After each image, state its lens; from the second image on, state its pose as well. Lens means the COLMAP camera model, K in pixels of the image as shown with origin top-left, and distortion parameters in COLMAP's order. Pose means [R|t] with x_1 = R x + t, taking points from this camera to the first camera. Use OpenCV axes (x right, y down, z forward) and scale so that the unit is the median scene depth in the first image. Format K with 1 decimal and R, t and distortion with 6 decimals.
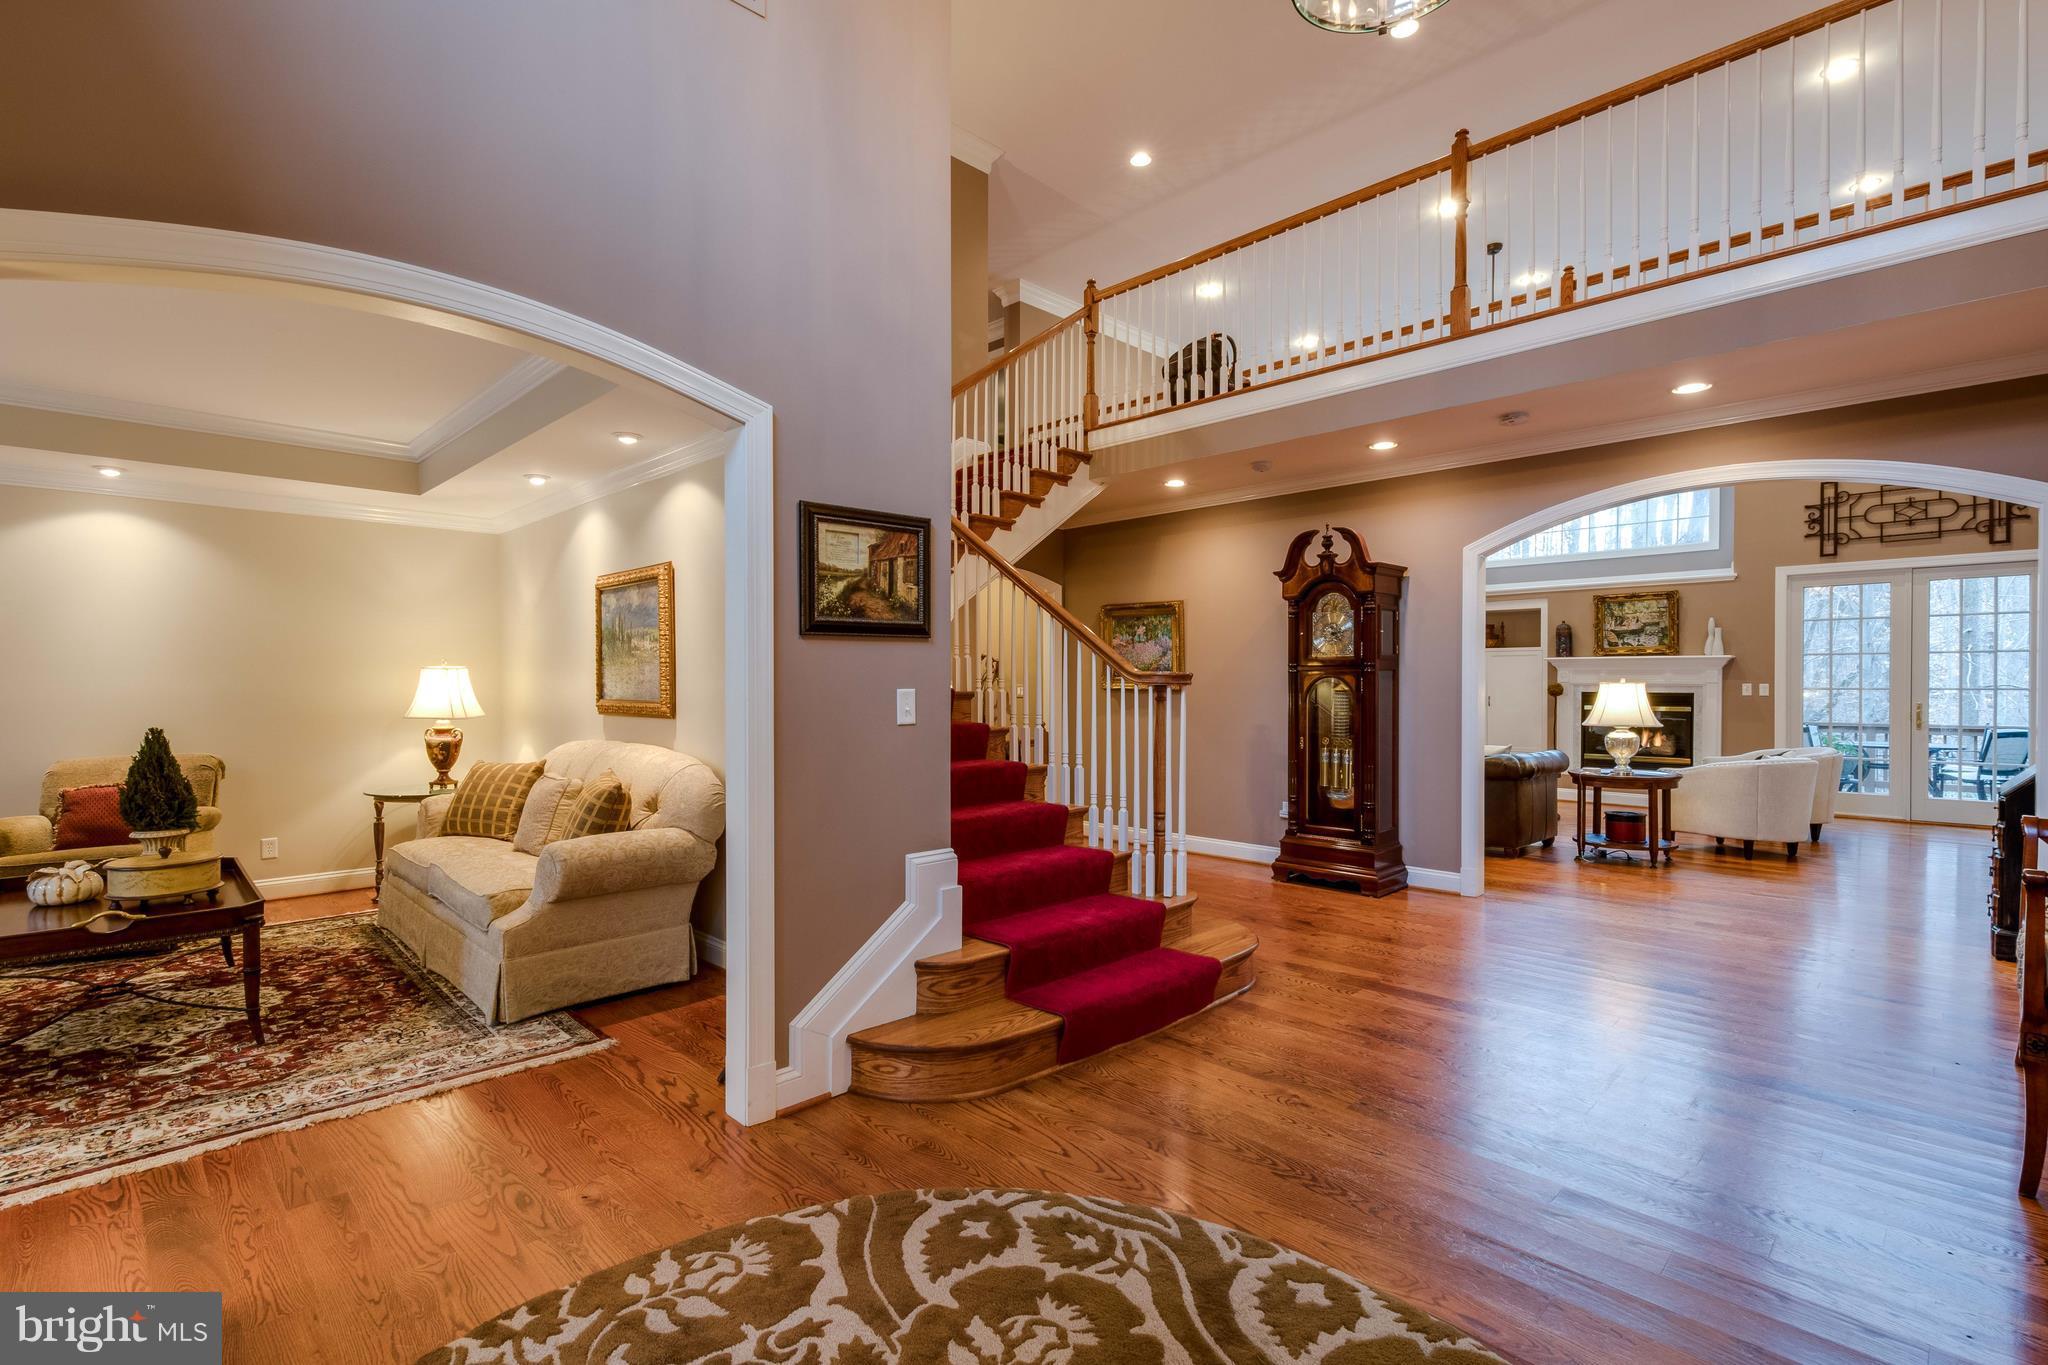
lens RADIAL K [[928.7, 0, 1032.6], [0, 928.7, 677.4], [0, 0, 1]] dist [0.000613, -0.000131]
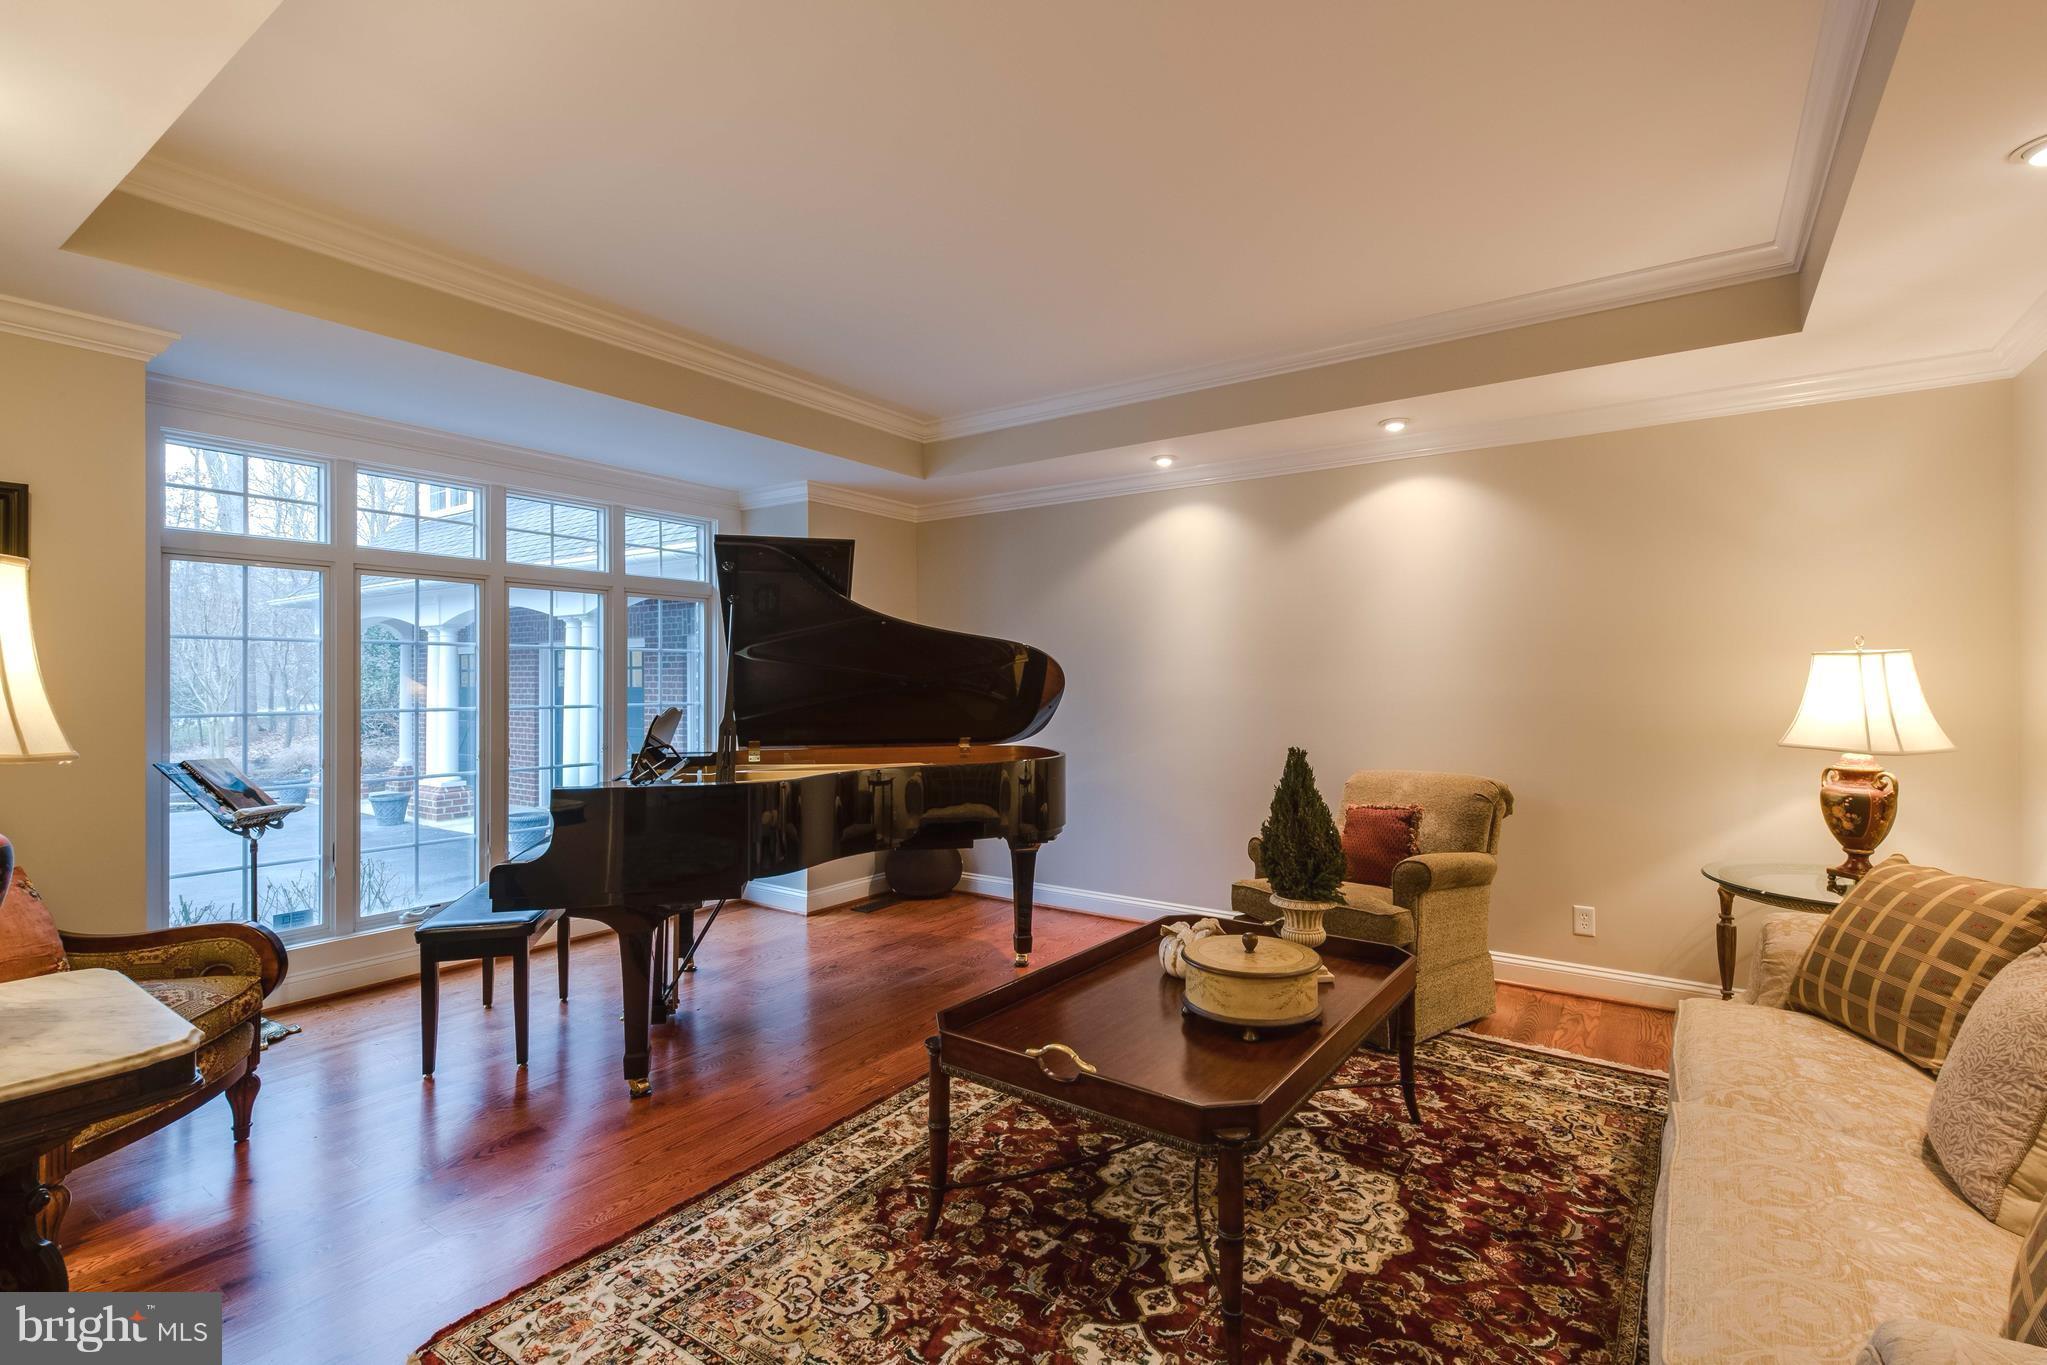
lens RADIAL K [[928.2, 0, 1032.1], [0, 928.2, 677.4], [0, 0, 1]] dist [0.000613, -0.000131]
pose [[0.162907, -0.001886, -0.986640, -0.281337], [0.004755, 0.999988, -0.001126, 0.001919], [0.986630, -0.004508, 0.162914, 0.659855]]
